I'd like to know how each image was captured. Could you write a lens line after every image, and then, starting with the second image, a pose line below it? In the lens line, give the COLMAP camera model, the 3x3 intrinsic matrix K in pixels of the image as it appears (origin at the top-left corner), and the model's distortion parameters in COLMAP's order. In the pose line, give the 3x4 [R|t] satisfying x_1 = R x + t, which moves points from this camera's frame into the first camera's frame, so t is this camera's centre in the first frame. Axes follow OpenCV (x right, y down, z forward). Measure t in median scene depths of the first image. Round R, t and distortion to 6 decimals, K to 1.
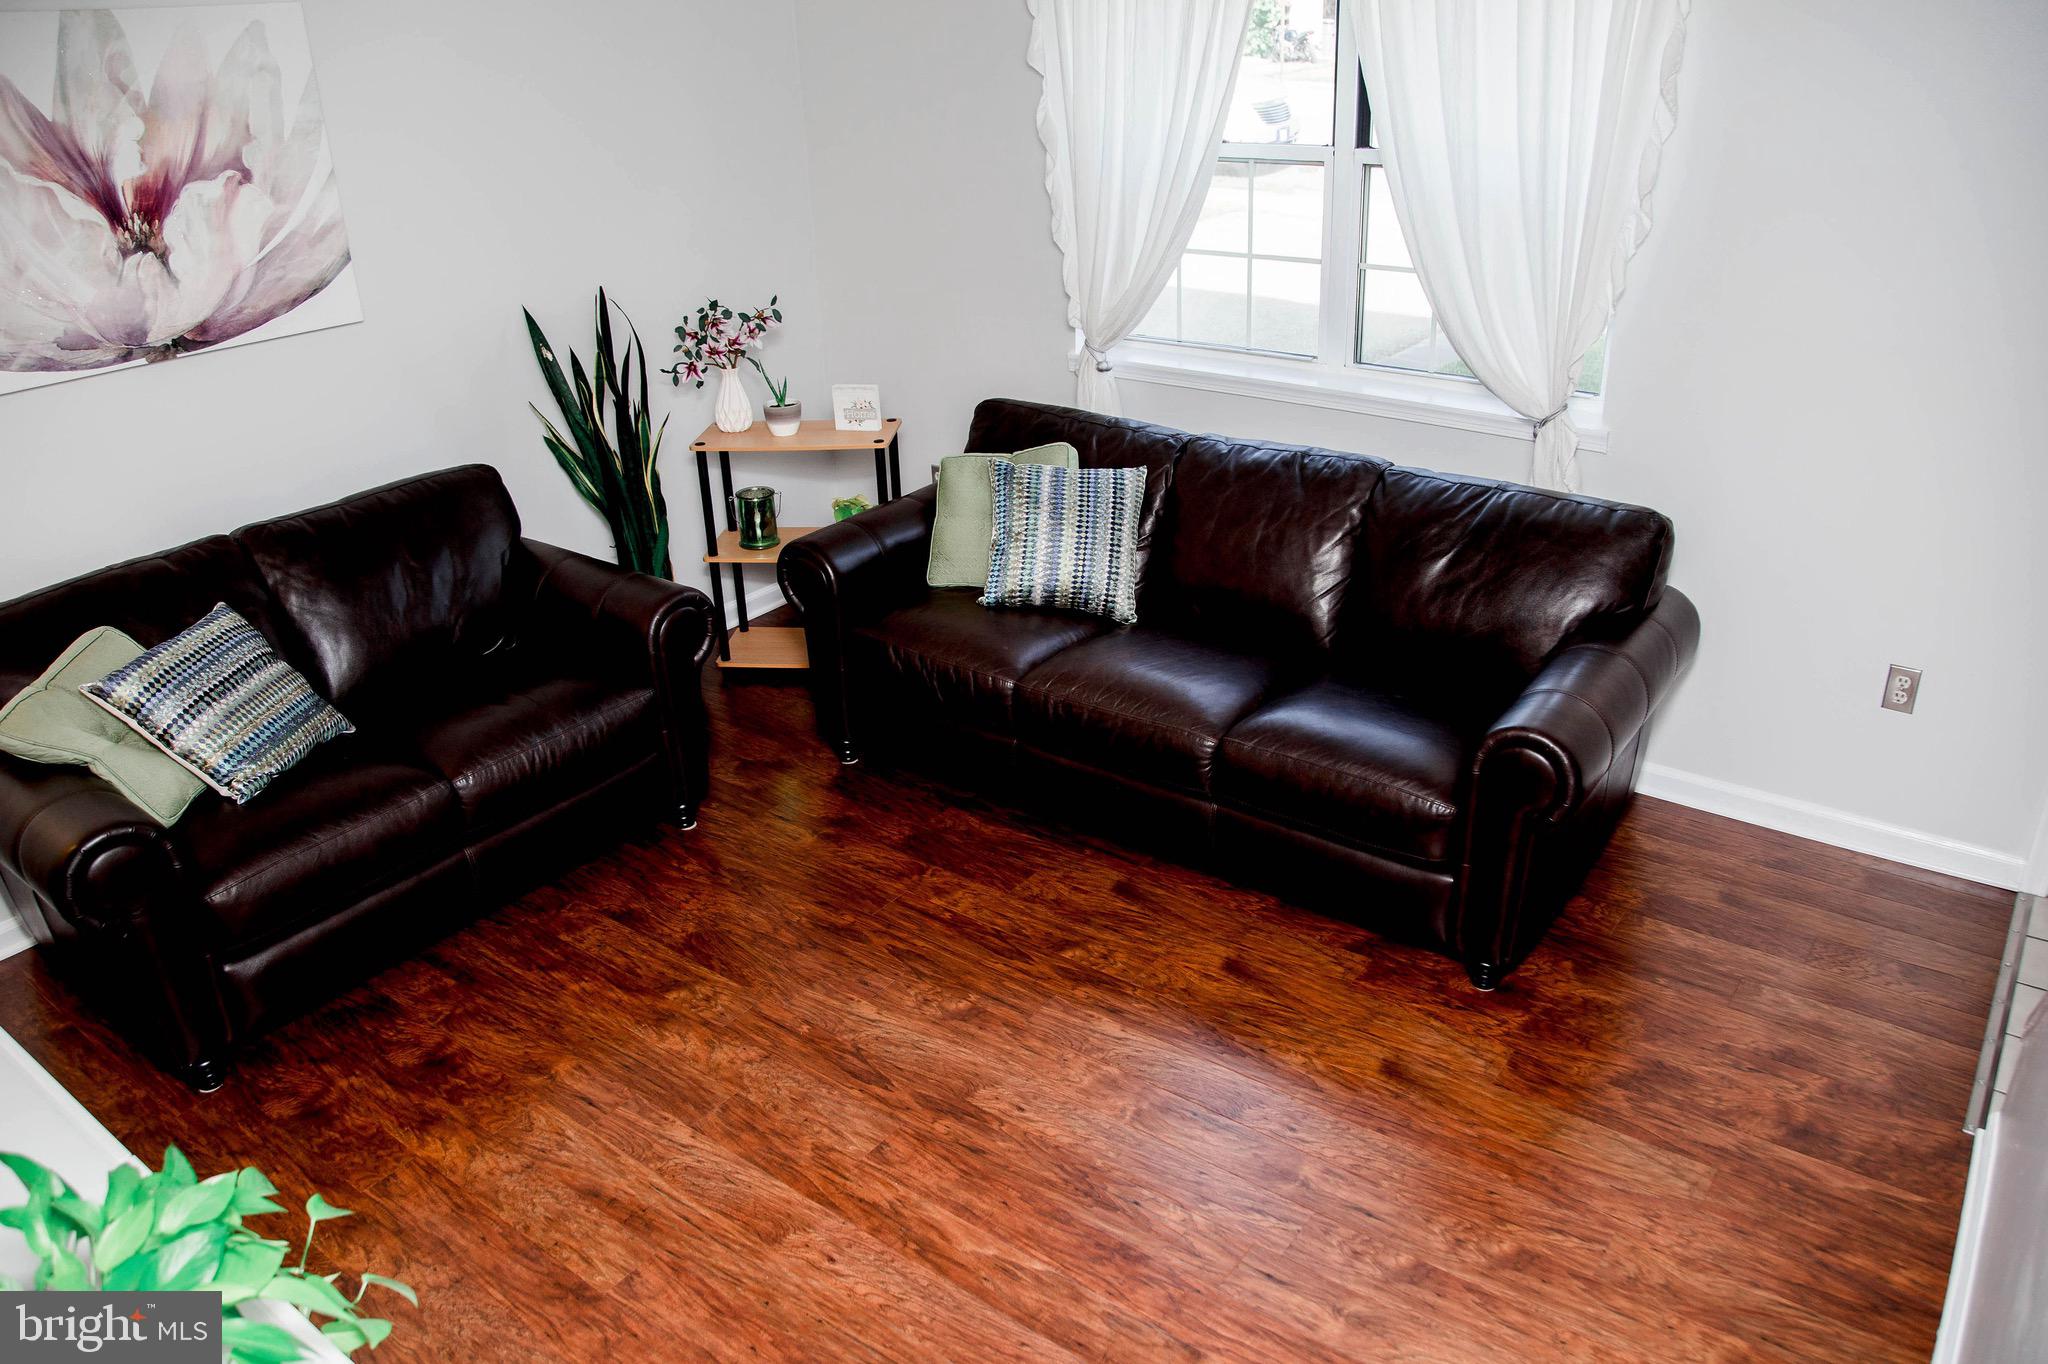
lens RADIAL K [[1478.7, 0, 1044.3], [0, 1478.7, 681.6], [0, 0, 1]] dist [-0.128448, 0.073971]
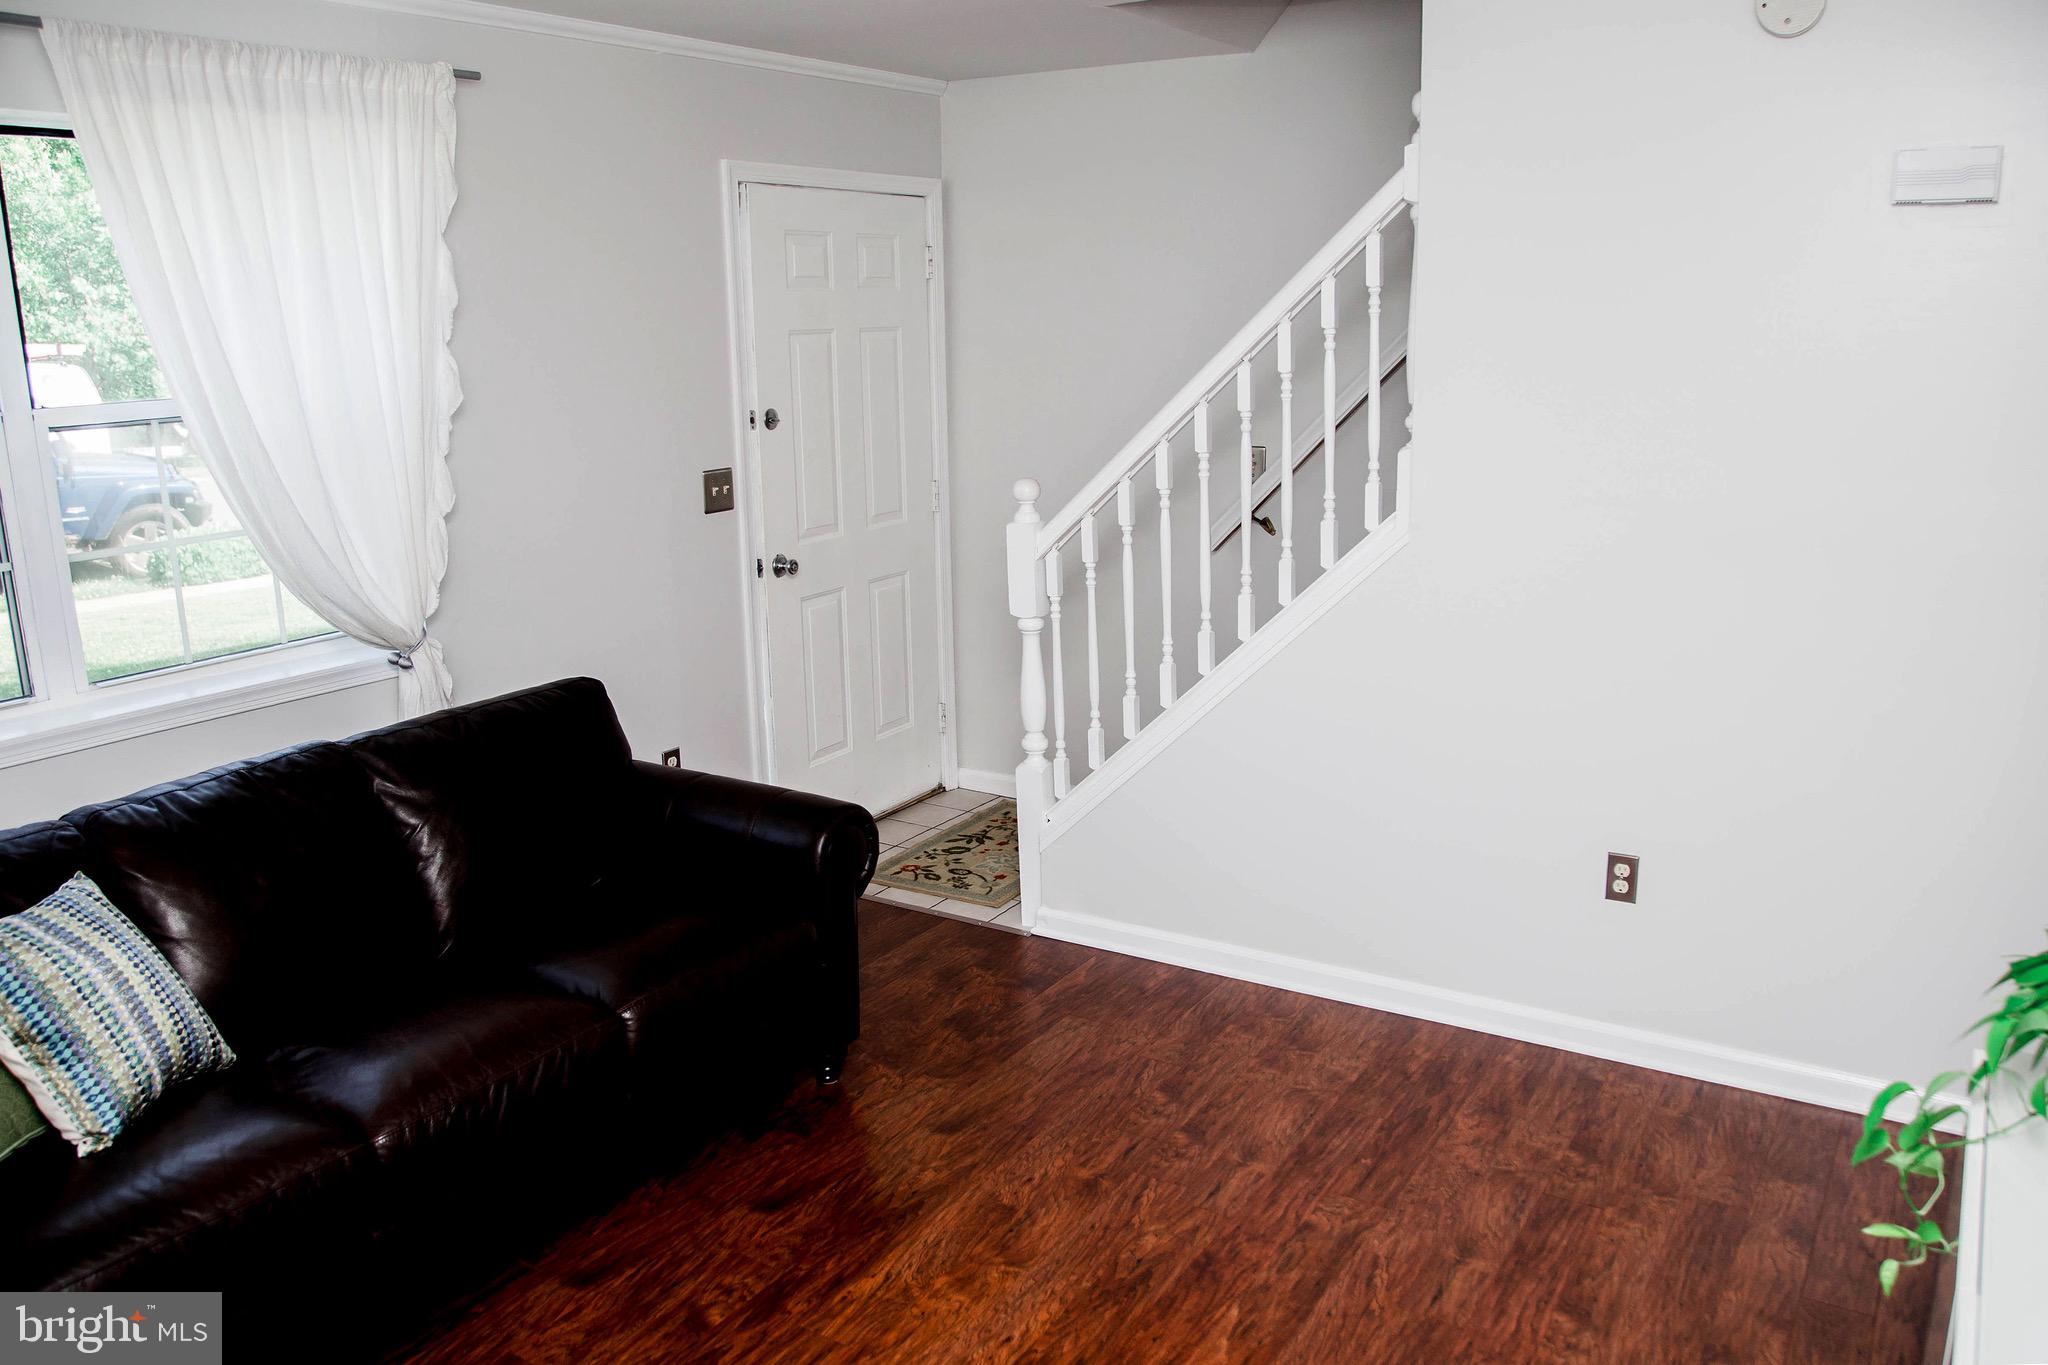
lens RADIAL K [[1478.7, 0, 1044.3], [0, 1478.7, 682.1], [0, 0, 1]] dist [-0.128448, 0.073971]
pose [[-0.055171, -0.211698, 0.975777, -0.853830], [0.440525, 0.871847, 0.214058, -0.255826], [-0.896044, 0.441664, 0.045157, 0.819716]]
